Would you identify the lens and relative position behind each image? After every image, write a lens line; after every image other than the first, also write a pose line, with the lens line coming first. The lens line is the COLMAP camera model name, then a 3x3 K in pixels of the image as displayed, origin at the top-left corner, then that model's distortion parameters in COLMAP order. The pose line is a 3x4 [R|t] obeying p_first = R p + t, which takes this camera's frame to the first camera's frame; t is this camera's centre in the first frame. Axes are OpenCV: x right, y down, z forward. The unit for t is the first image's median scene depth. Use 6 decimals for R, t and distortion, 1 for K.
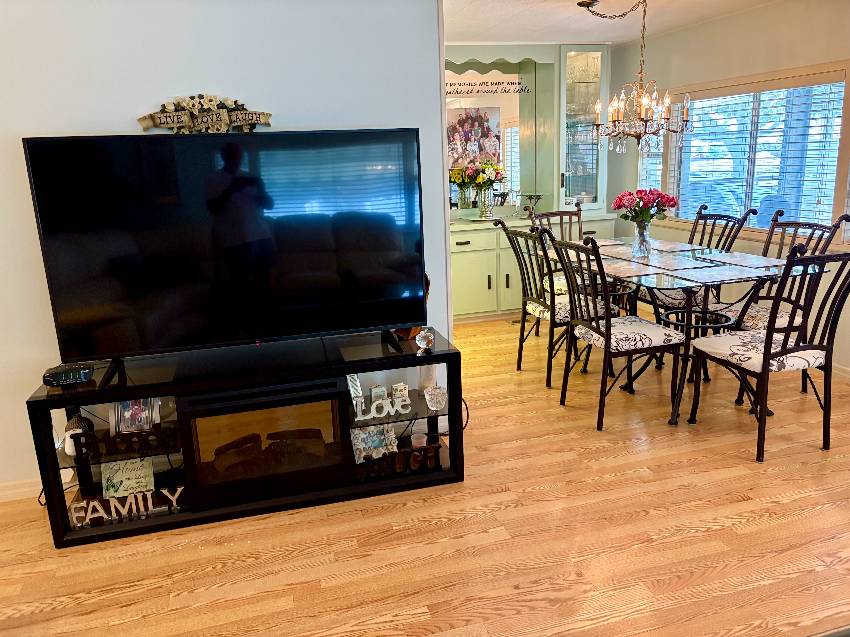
lens RADIAL K [[617.3, 0, 425.0], [0, 617.3, 318.5], [0, 0, 1]] dist [0.005369, -0.002548]
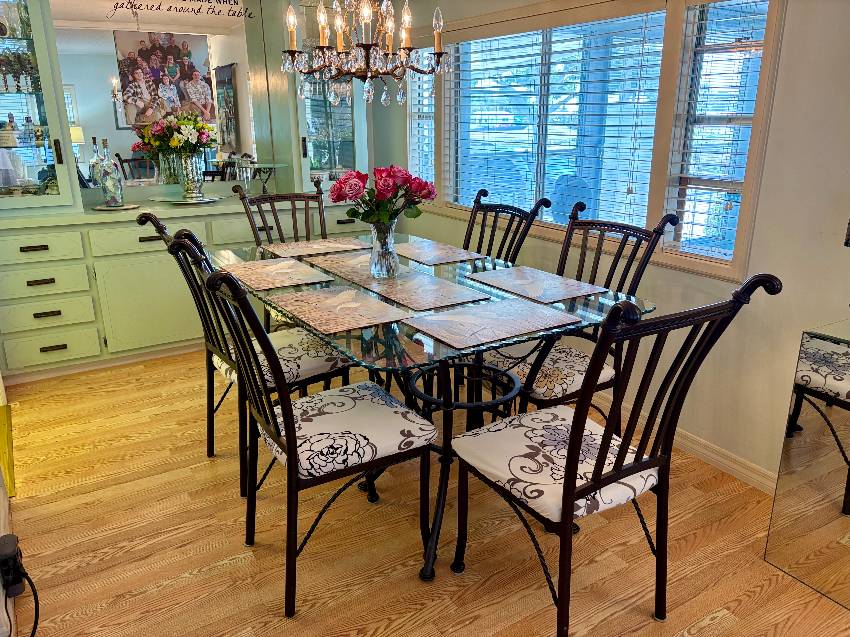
lens RADIAL K [[658.3, 0, 425.0], [0, 658.3, 318.5], [0, 0, 1]] dist [-0.000467, -0.000713]
pose [[0.956320, -0.042221, 0.289258, 0.198715], [0.031249, 0.998610, 0.042447, -0.085974], [-0.290648, -0.031554, 0.956310, 0.358083]]
